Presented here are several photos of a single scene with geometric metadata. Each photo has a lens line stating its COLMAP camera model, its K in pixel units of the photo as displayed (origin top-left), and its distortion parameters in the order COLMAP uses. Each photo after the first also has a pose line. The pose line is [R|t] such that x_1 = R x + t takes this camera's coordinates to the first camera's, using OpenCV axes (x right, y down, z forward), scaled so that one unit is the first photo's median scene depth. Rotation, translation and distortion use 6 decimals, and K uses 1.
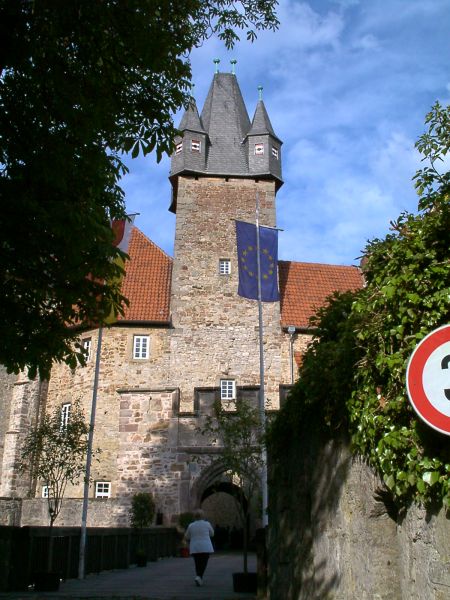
lens RADIAL K [[715.3, 0, 225.0], [0, 715.3, 300.0], [0, 0, 1]] dist [-0.105726, 0.154333]
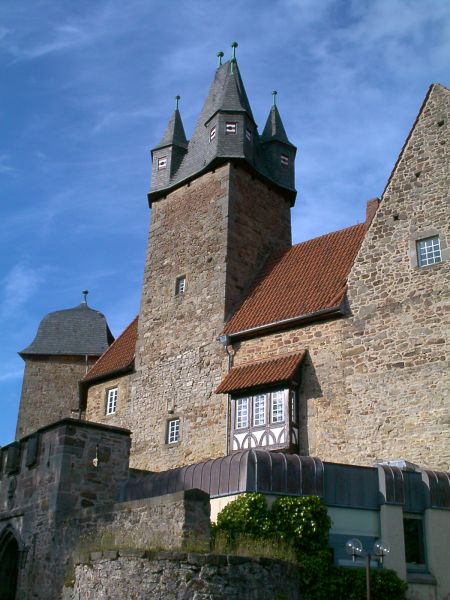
lens RADIAL K [[715.3, 0, 225.0], [0, 715.3, 300.0], [0, 0, 1]] dist [-0.105726, 0.154333]
pose [[0.669777, -0.293905, -0.681923, 0.802757], [0.245291, 0.954356, -0.170400, 0.167728], [0.700879, -0.053140, 0.711298, 0.577566]]
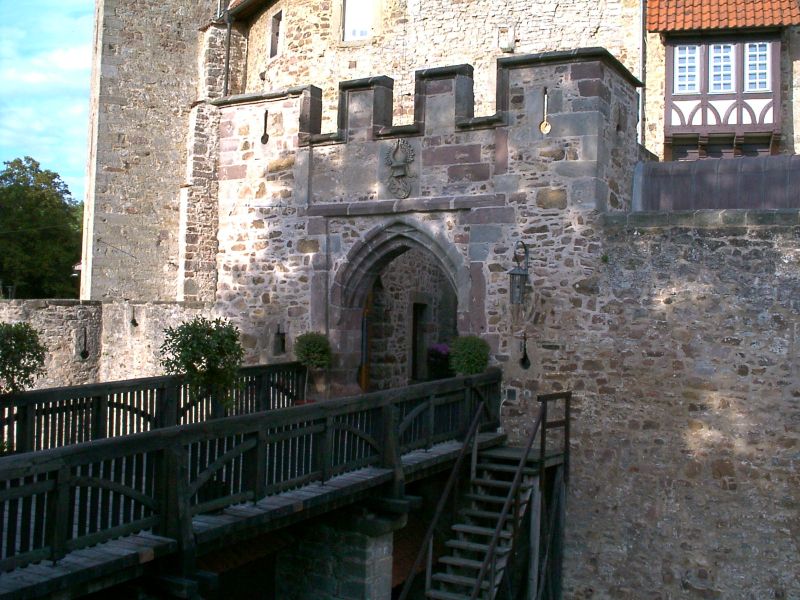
lens RADIAL K [[949.7, 0, 400.0], [0, 949.7, 300.0], [0, 0, 1]] dist [-0.078238, 0.003637]
pose [[0.907123, 0.006243, -0.420819, 0.267985], [0.129605, 0.947155, 0.293428, 0.079425], [0.400413, -0.320716, 0.858377, 0.416262]]
